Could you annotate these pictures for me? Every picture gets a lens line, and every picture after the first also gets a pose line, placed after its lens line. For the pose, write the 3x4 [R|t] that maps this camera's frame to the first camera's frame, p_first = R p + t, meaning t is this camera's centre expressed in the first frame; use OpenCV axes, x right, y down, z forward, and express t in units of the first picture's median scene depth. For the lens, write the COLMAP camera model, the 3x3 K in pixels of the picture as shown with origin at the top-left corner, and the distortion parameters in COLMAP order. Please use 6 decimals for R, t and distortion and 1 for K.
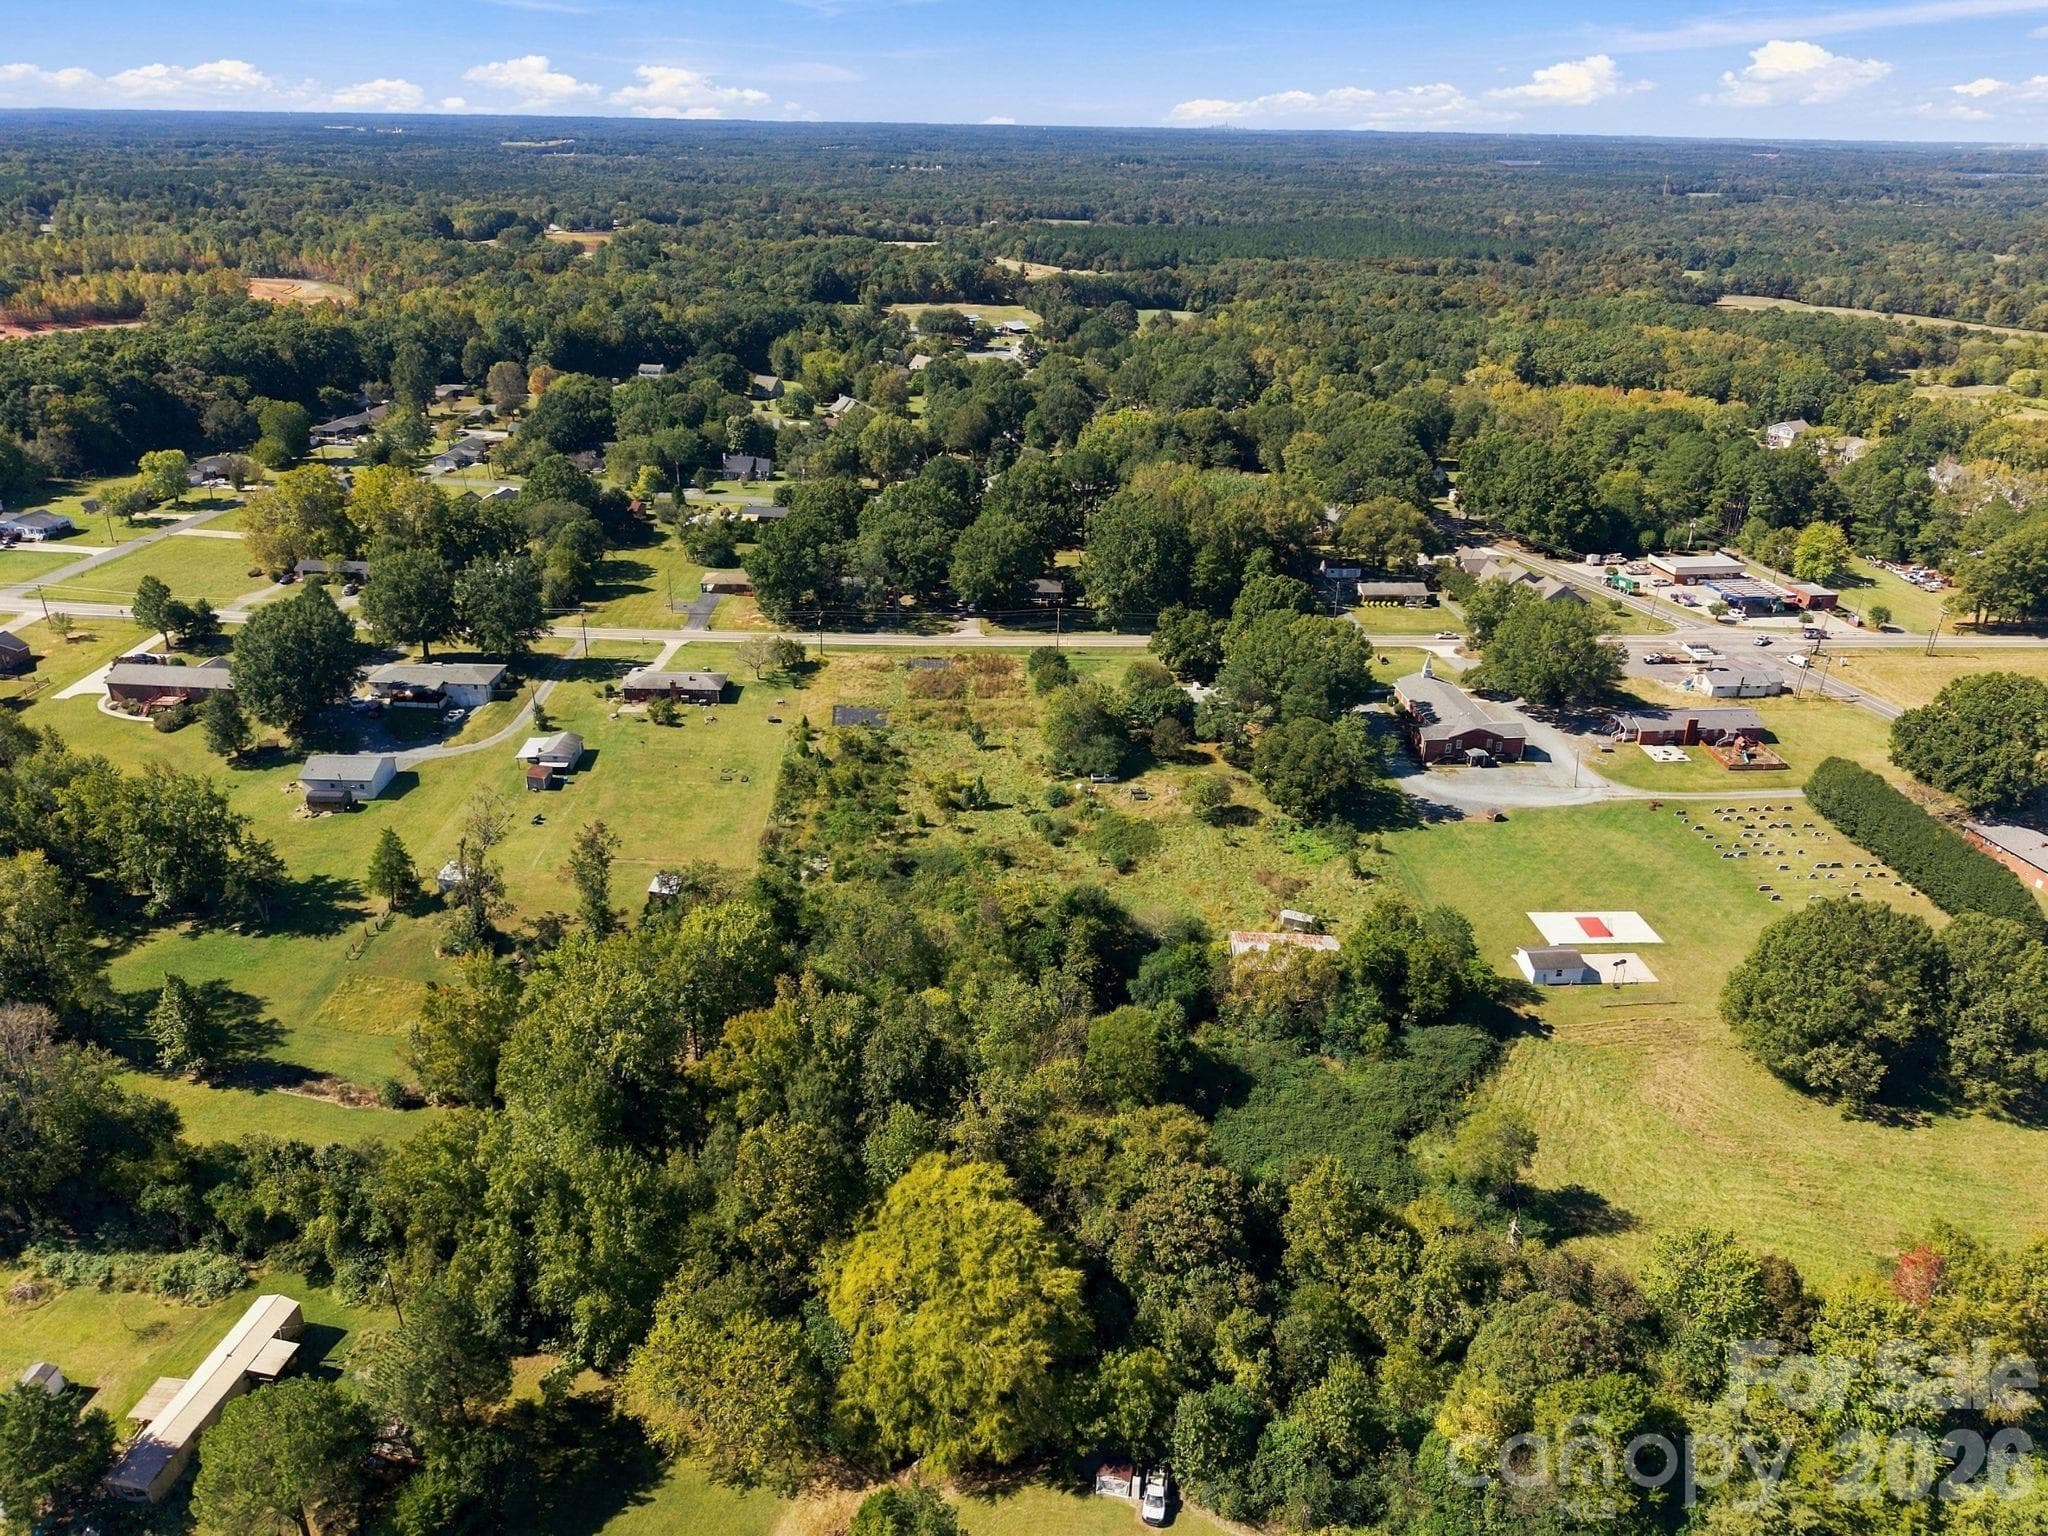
lens RADIAL K [[1371.9, 0, 1024.0], [0, 1371.9, 768.0], [0, 0, 1]] dist [-0.000298, 0.000445]
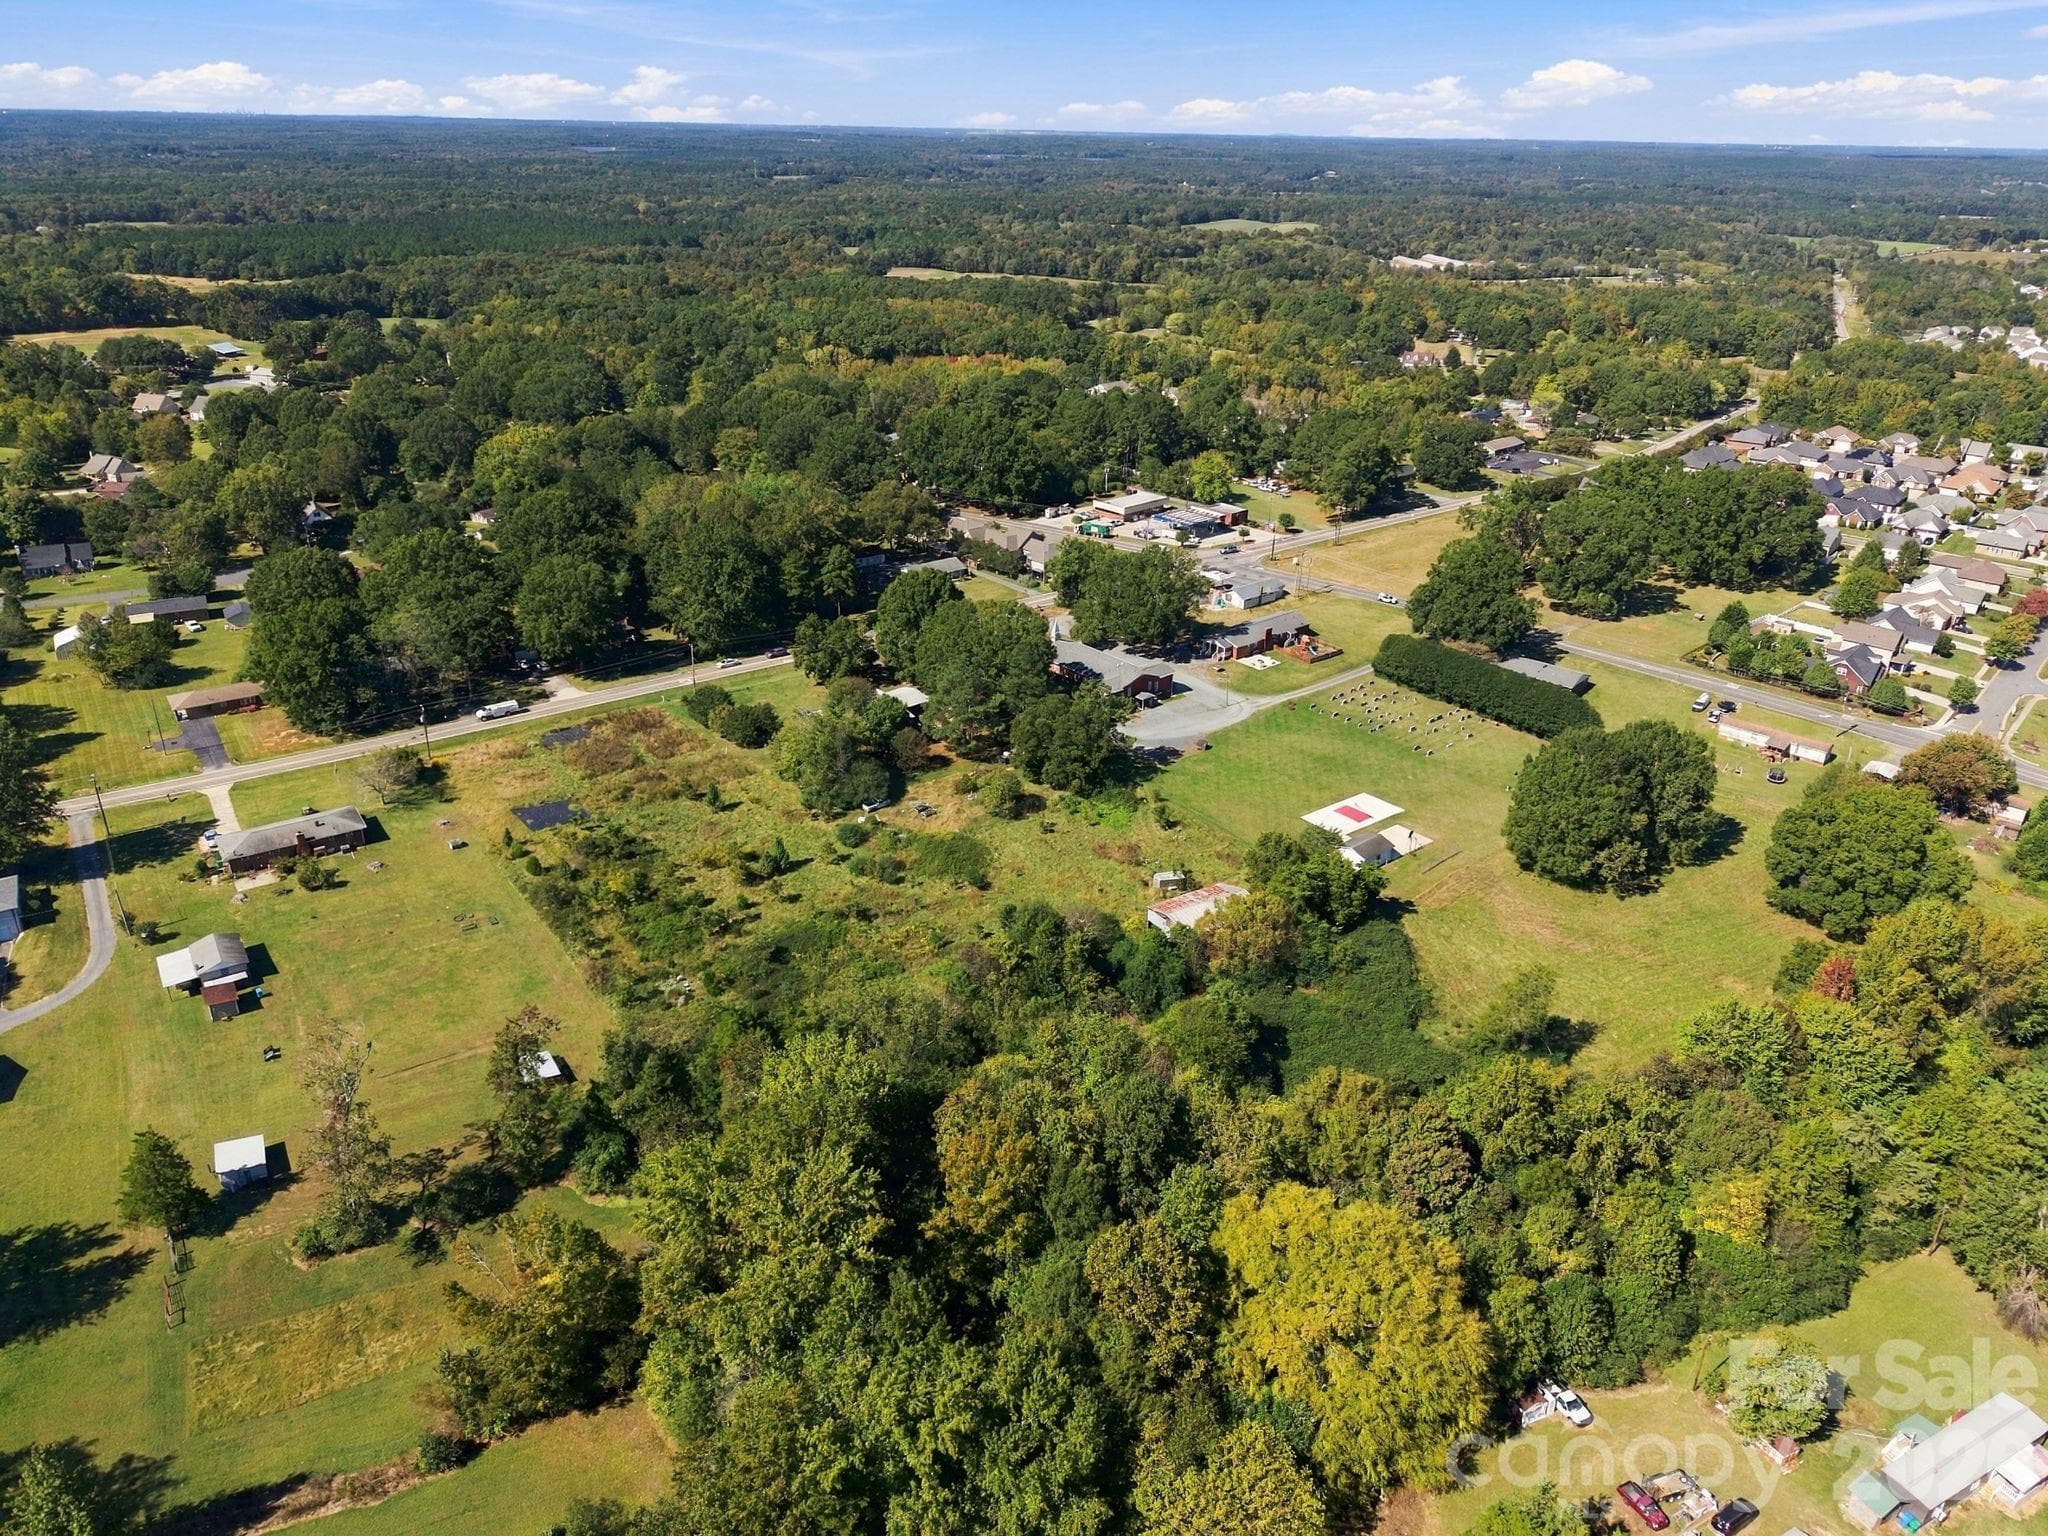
lens RADIAL K [[1334.4, 0, 1024.0], [0, 1334.4, 768.0], [0, 0, 1]] dist [0.036704, -0.048484]
pose [[0.821665, -0.247780, 0.513294, -0.307711], [0.239228, 0.967323, 0.084002, -0.066524], [-0.517336, 0.053773, 0.854092, 0.128394]]
